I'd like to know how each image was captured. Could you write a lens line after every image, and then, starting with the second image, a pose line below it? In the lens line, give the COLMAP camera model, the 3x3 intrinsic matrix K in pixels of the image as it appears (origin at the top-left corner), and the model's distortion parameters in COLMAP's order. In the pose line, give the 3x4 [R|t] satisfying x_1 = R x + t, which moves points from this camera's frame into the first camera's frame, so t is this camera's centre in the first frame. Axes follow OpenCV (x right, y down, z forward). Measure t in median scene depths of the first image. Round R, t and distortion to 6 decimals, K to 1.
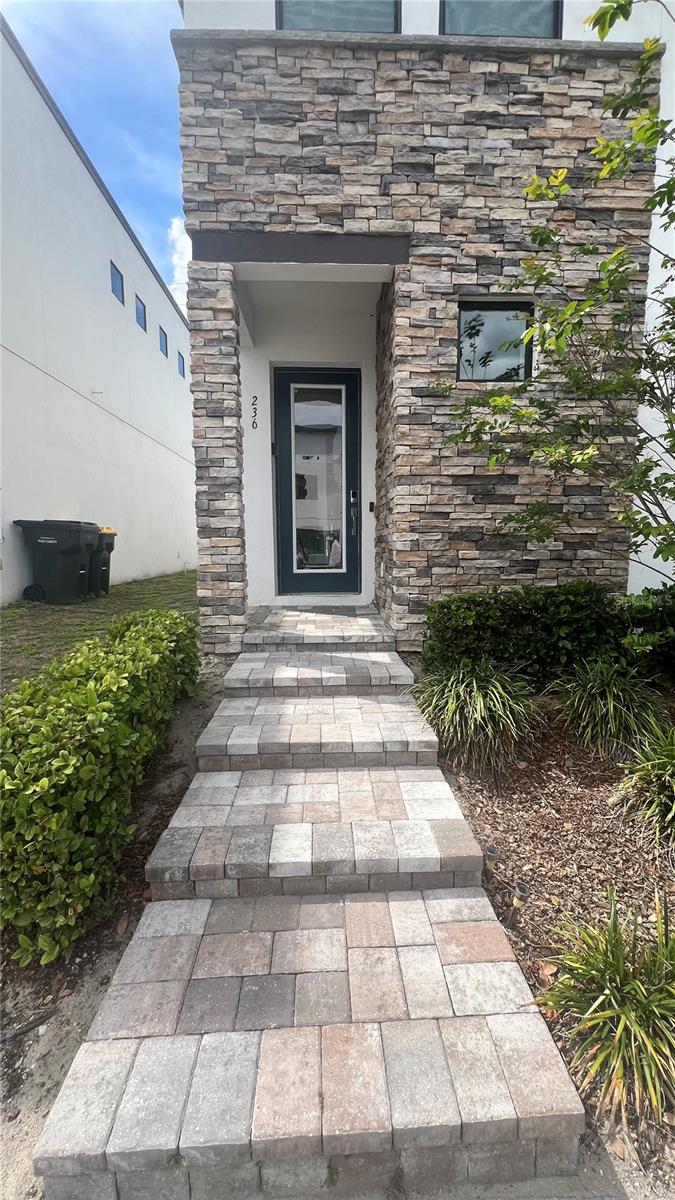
lens RADIAL K [[479.8, 0, 337.7], [0, 479.8, 597.2], [0, 0, 1]] dist [-0.001899, 0.000414]
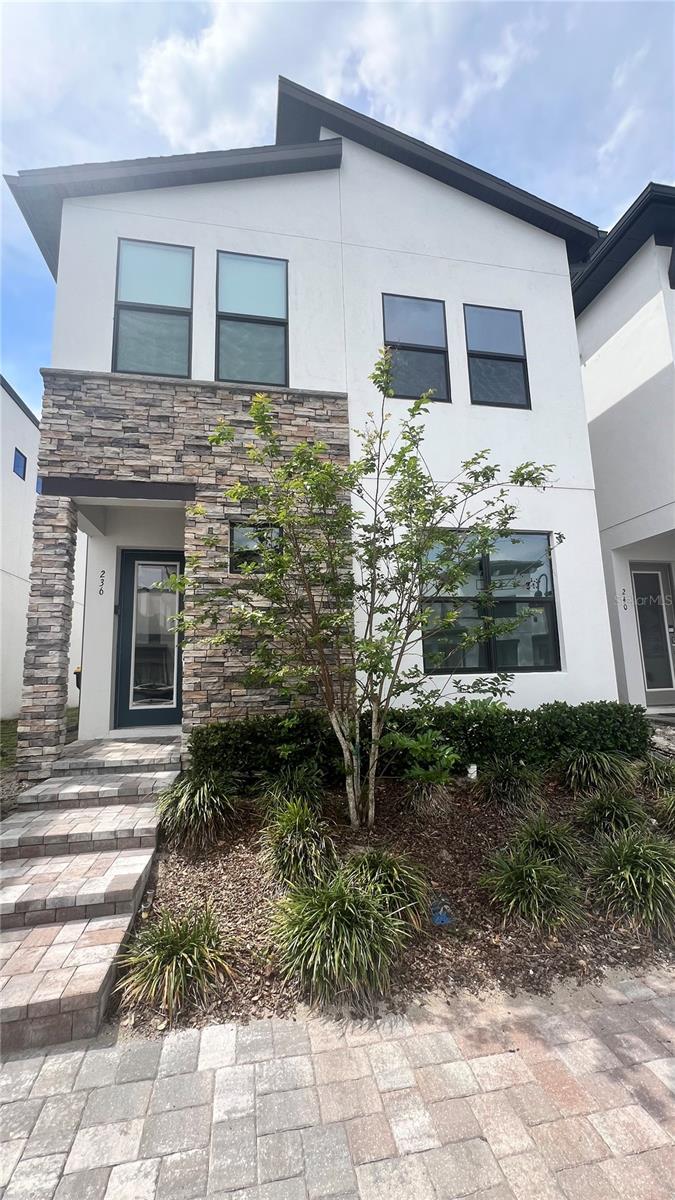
lens RADIAL K [[479.8, 0, 337.7], [0, 479.8, 597.2], [0, 0, 1]] dist [-0.001899, 0.000414]
pose [[0.987853, 0.002335, 0.155373, 0.371837], [0.039056, 0.964058, -0.262807, 0.021851], [-0.150402, 0.265683, 0.952256, -0.457598]]
